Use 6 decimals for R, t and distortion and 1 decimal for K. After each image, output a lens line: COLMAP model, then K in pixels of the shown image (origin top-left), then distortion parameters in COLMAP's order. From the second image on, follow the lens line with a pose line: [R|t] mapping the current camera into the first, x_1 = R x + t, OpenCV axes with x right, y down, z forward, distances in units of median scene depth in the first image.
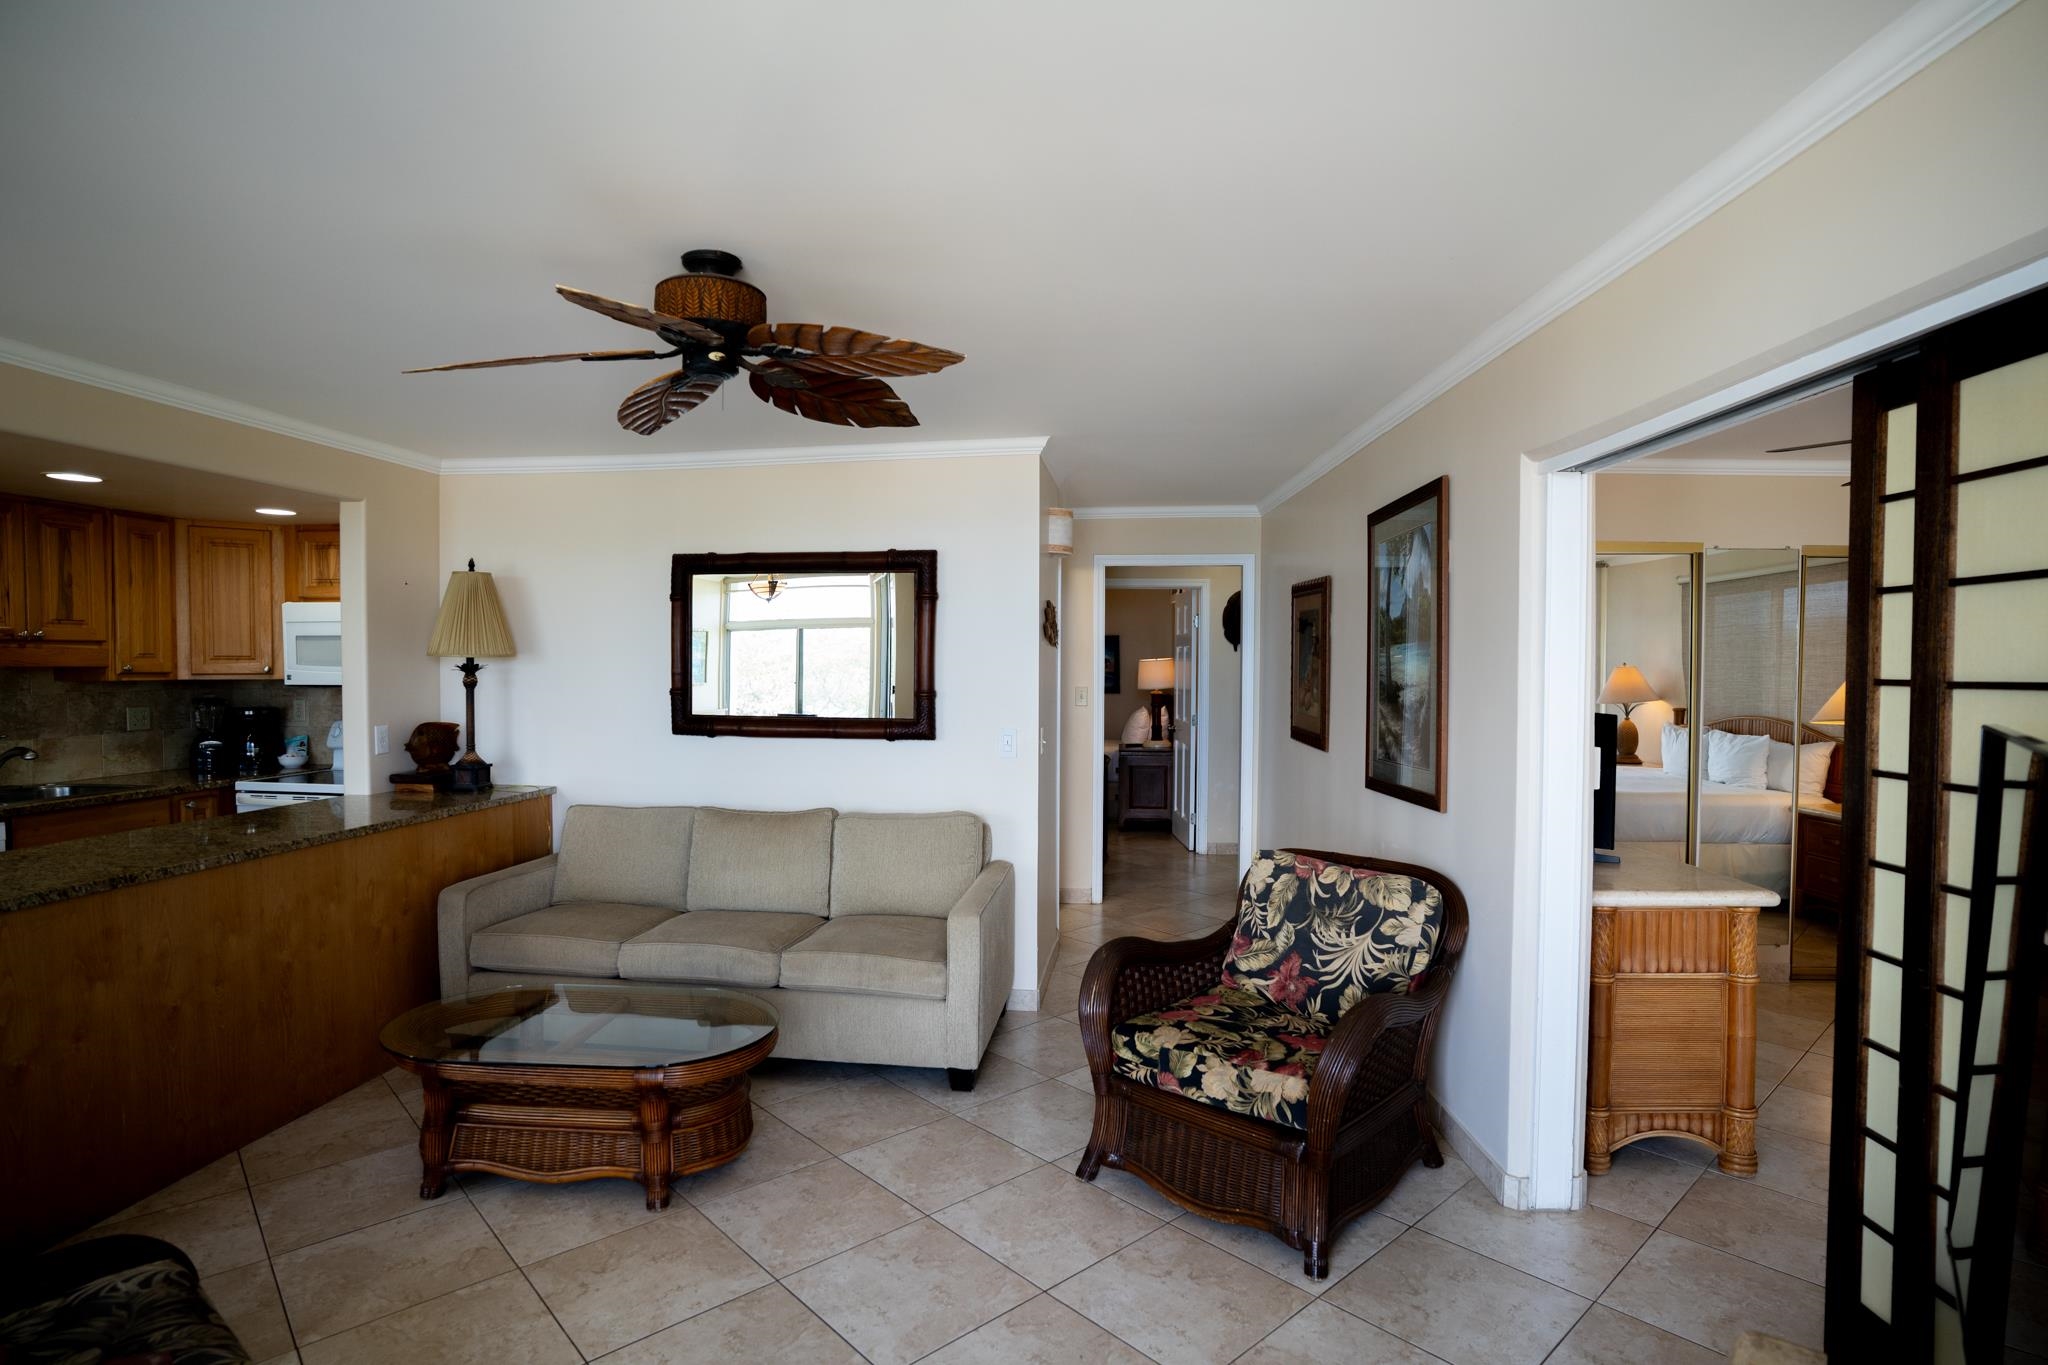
lens RADIAL K [[1056.9, 0, 1016.8], [0, 1056.9, 691.3], [0, 0, 1]] dist [-0.077165, 0.046838]
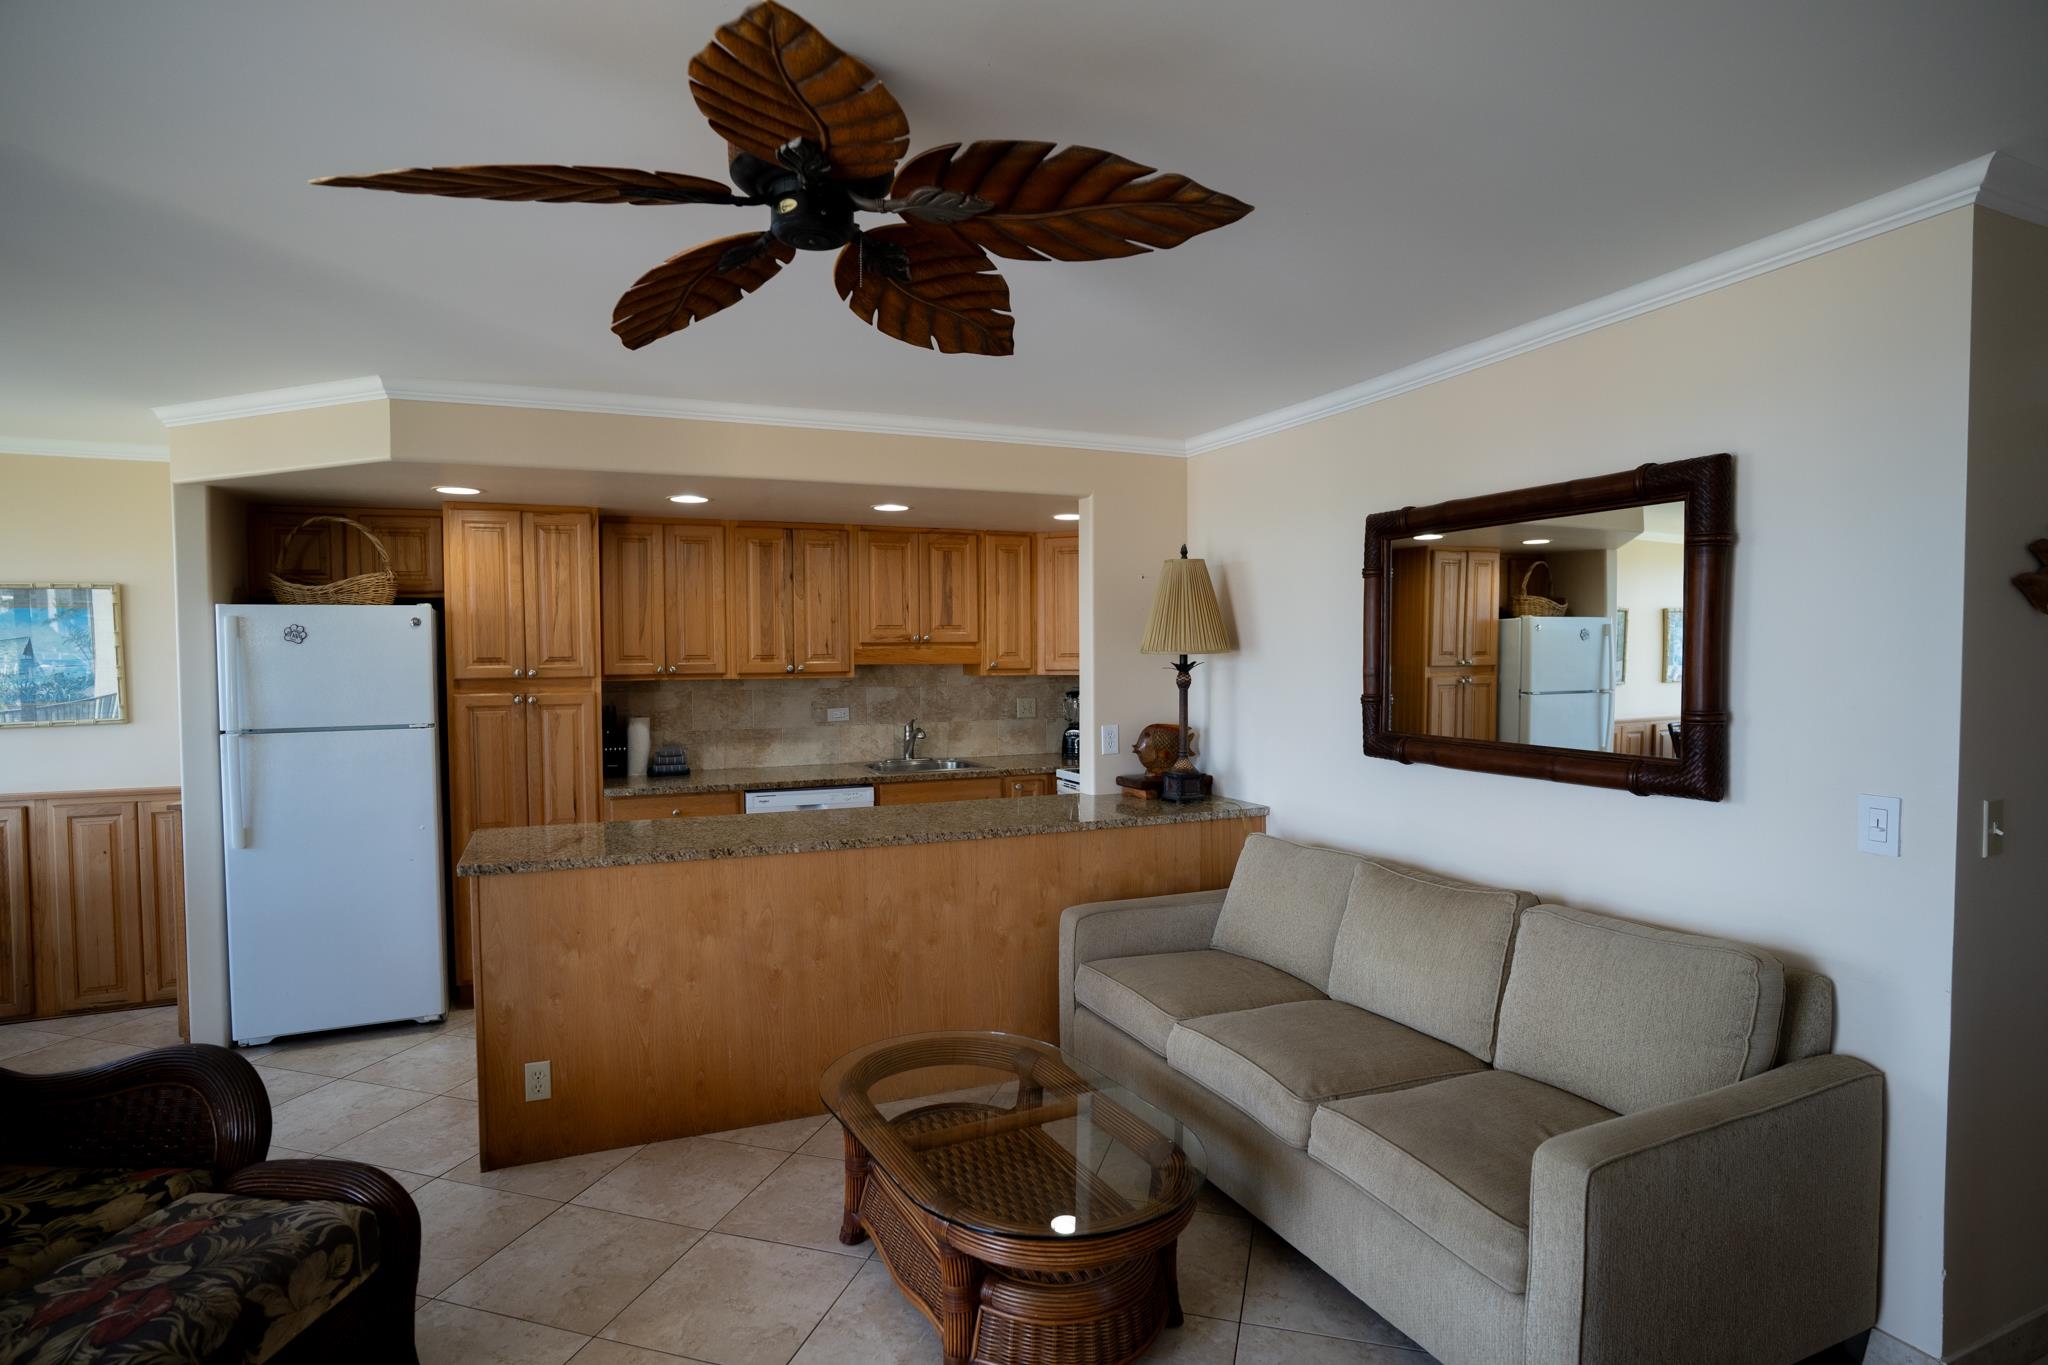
lens RADIAL K [[1056.9, 0, 1016.8], [0, 1056.9, 691.3], [0, 0, 1]] dist [-0.077165, 0.046838]
pose [[0.516284, 0.023504, -0.856095, 0.259359], [-0.016757, 0.999709, 0.017341, -0.019596], [0.856254, 0.005393, 0.516528, 0.562551]]
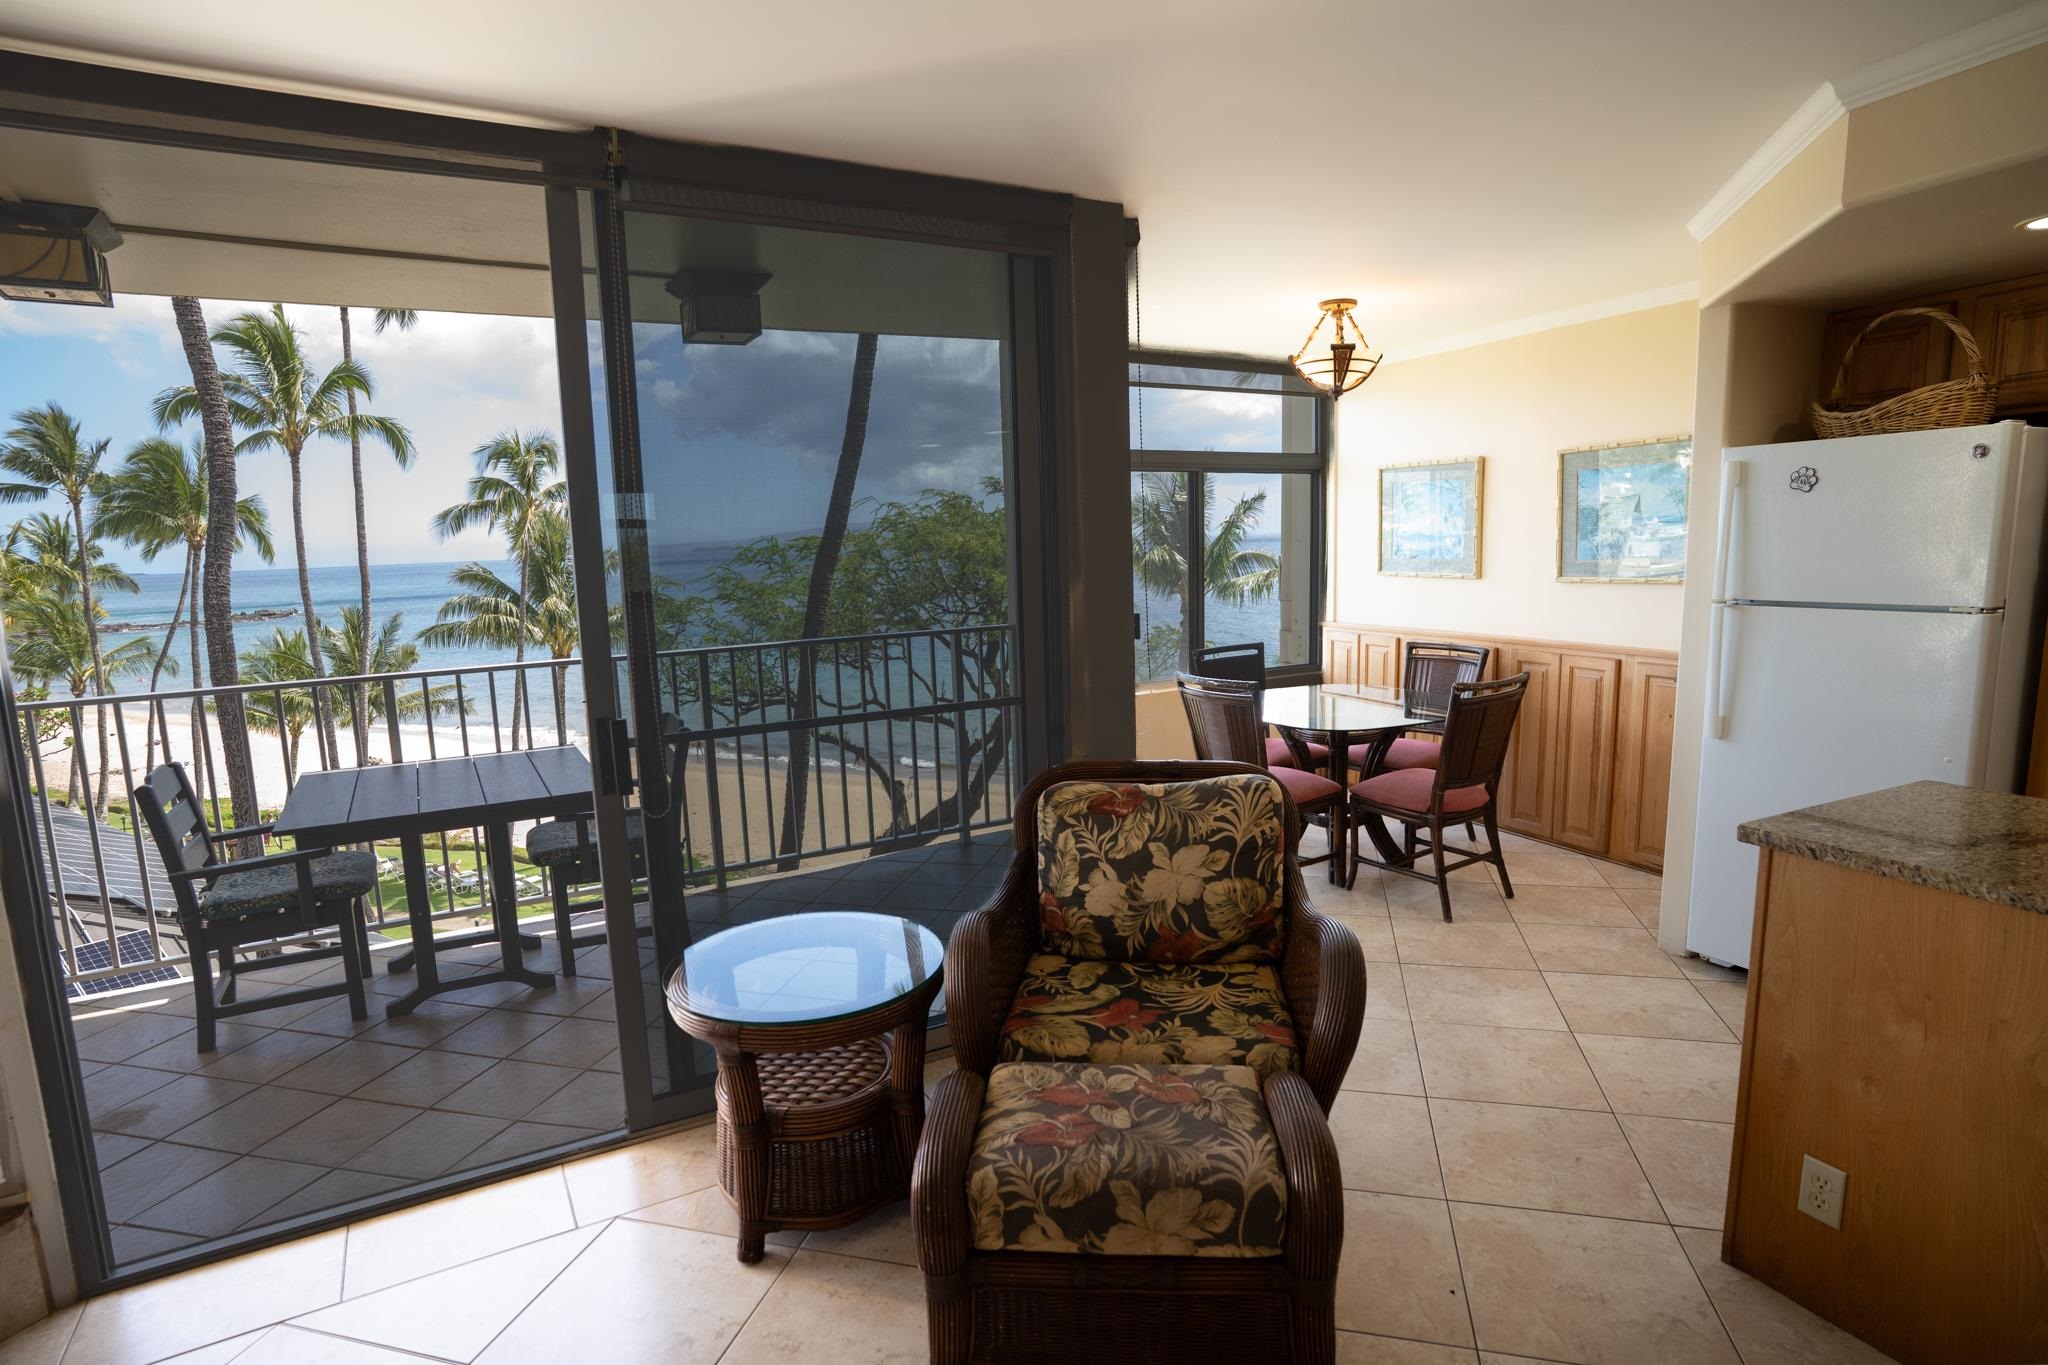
lens RADIAL K [[1065.9, 0, 1023.7], [0, 1065.9, 706.0], [0, 0, 1]] dist [-0.084004, 0.055071]
pose [[-0.839249, 0.107036, -0.533108, -0.094431], [0.011221, 0.983634, 0.179827, -0.026338], [0.543631, 0.144938, -0.826715, 0.877549]]
